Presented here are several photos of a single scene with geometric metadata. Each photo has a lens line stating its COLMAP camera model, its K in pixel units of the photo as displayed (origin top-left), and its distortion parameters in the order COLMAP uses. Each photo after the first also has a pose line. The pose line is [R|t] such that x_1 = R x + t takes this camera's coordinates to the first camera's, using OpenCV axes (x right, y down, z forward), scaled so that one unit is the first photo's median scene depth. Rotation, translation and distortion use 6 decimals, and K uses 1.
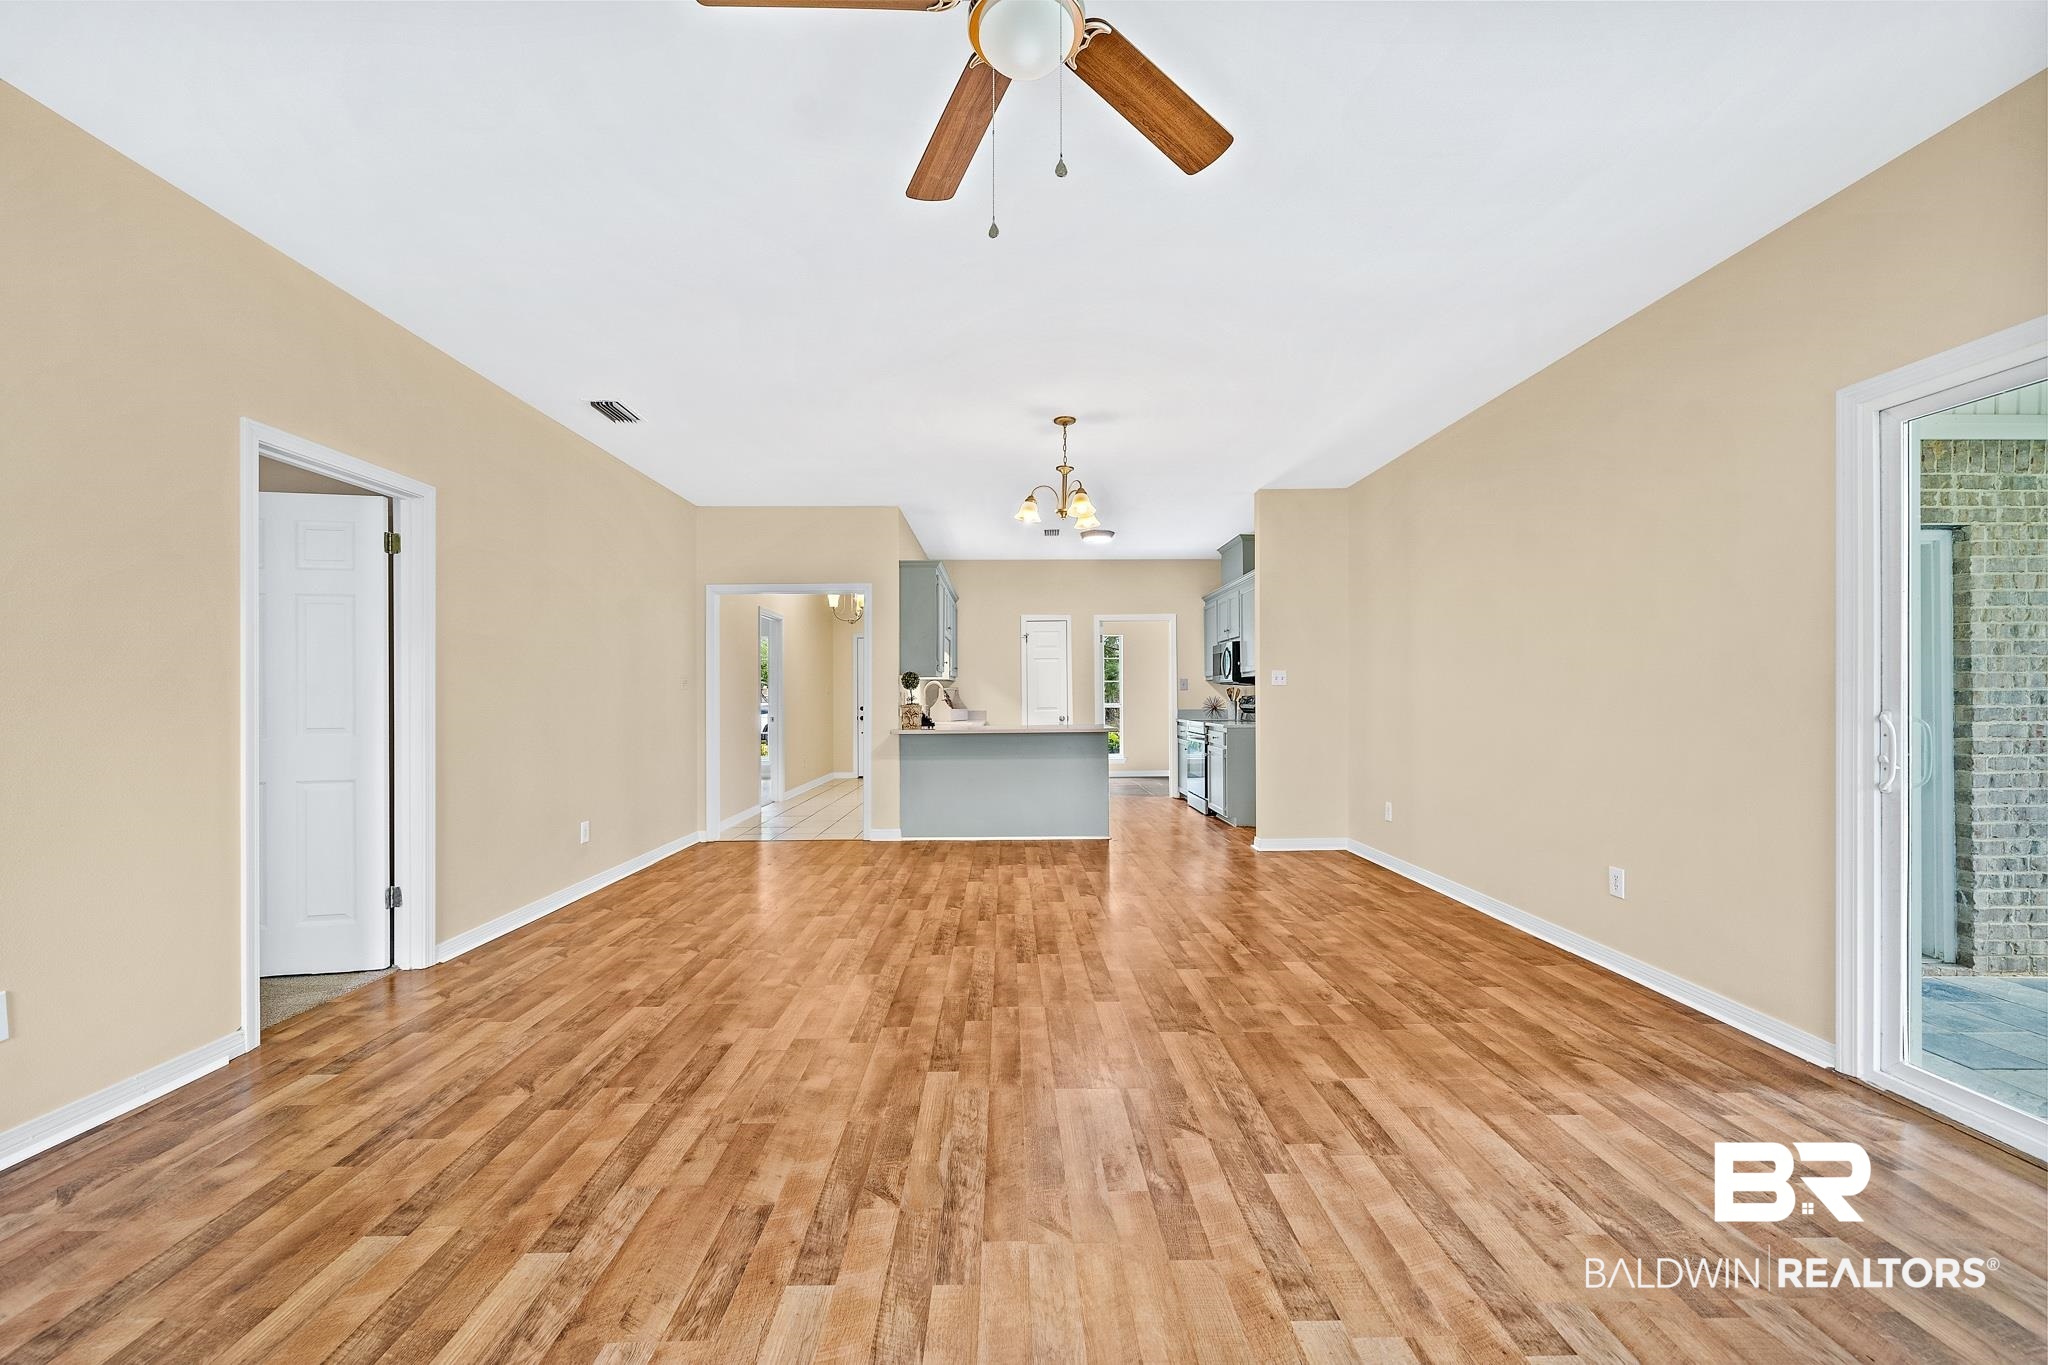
lens RADIAL K [[800.0, 0, 1022.8], [0, 800.0, 693.8], [0, 0, 1]] dist [-0.001185, 0.000009]
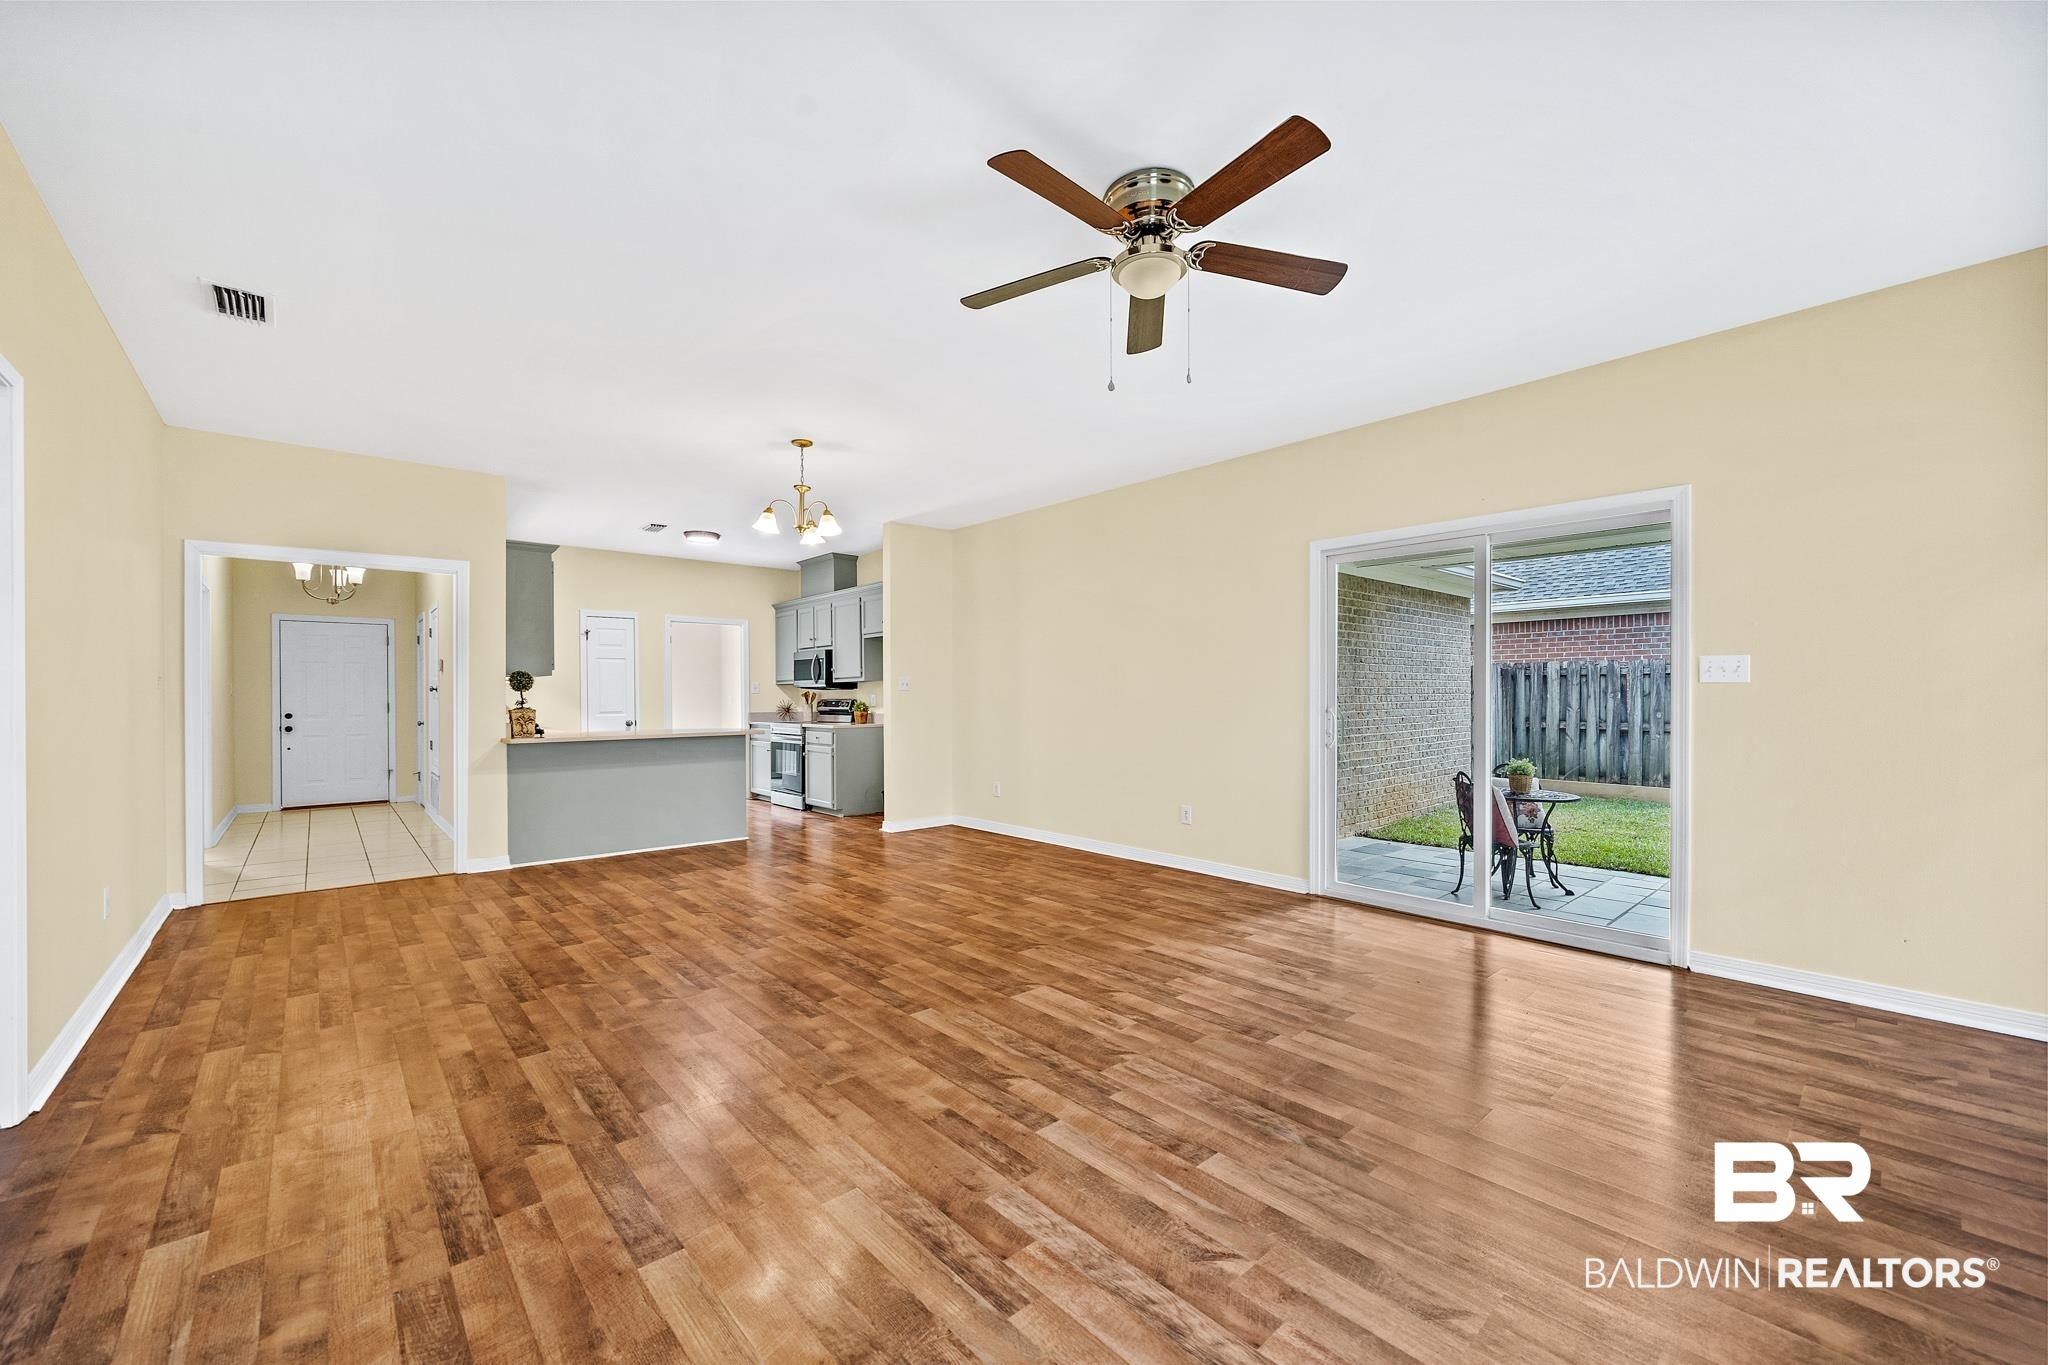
lens RADIAL K [[800.0, 0, 1020.6], [0, 800.0, 699.2], [0, 0, 1]] dist [-0.001185, 0.000009]
pose [[0.757581, 0.001377, 0.652740, -0.566979], [-0.002839, 0.999995, 0.001184, 0.000447], [-0.652735, -0.002750, 0.757581, -0.006886]]
